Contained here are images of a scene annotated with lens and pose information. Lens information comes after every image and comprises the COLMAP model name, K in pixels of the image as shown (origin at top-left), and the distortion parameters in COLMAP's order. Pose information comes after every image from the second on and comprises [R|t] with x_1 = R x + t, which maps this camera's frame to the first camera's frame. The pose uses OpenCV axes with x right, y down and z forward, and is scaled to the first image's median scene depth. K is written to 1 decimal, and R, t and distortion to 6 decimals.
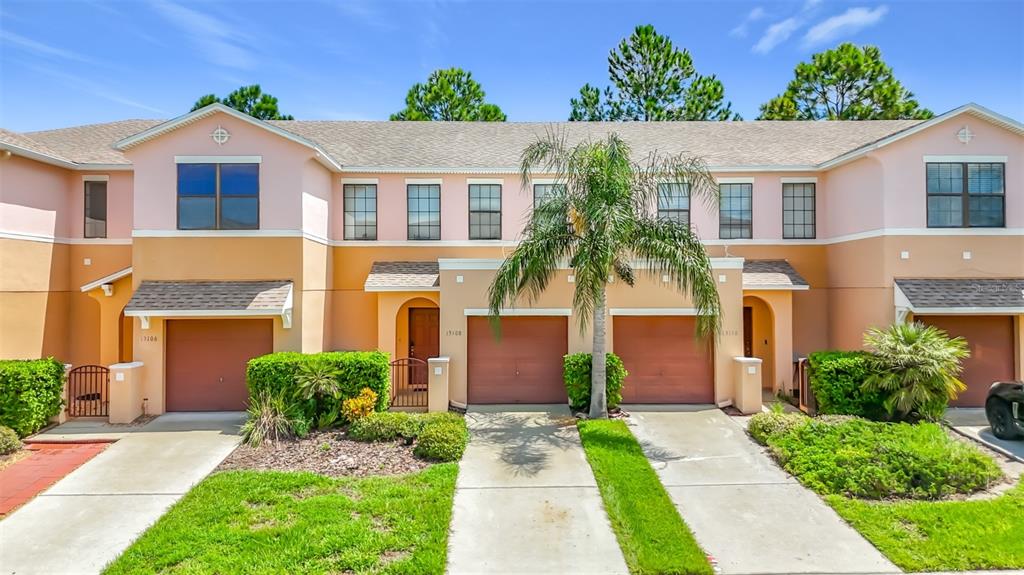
lens RADIAL K [[821.7, 0, 512.0], [0, 821.7, 287.5], [0, 0, 1]] dist [0.112009, -0.187838]
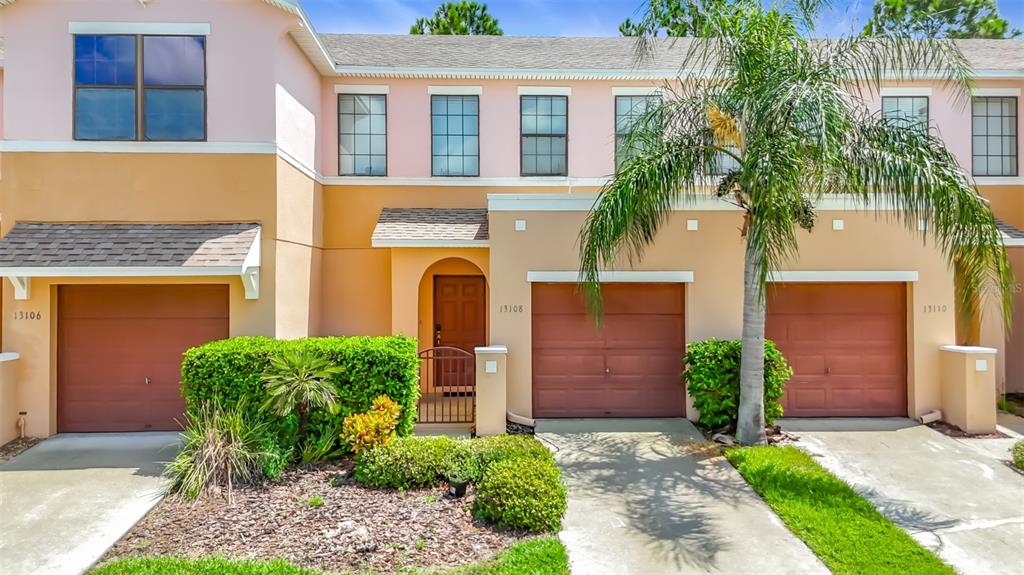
lens RADIAL K [[821.7, 0, 512.0], [0, 821.7, 287.5], [0, 0, 1]] dist [0.112009, -0.187838]
pose [[0.999815, 0.000788, 0.019225, -0.088576], [-0.000916, 0.999978, 0.006632, 0.036813], [-0.019220, -0.006649, 0.999793, 0.376768]]
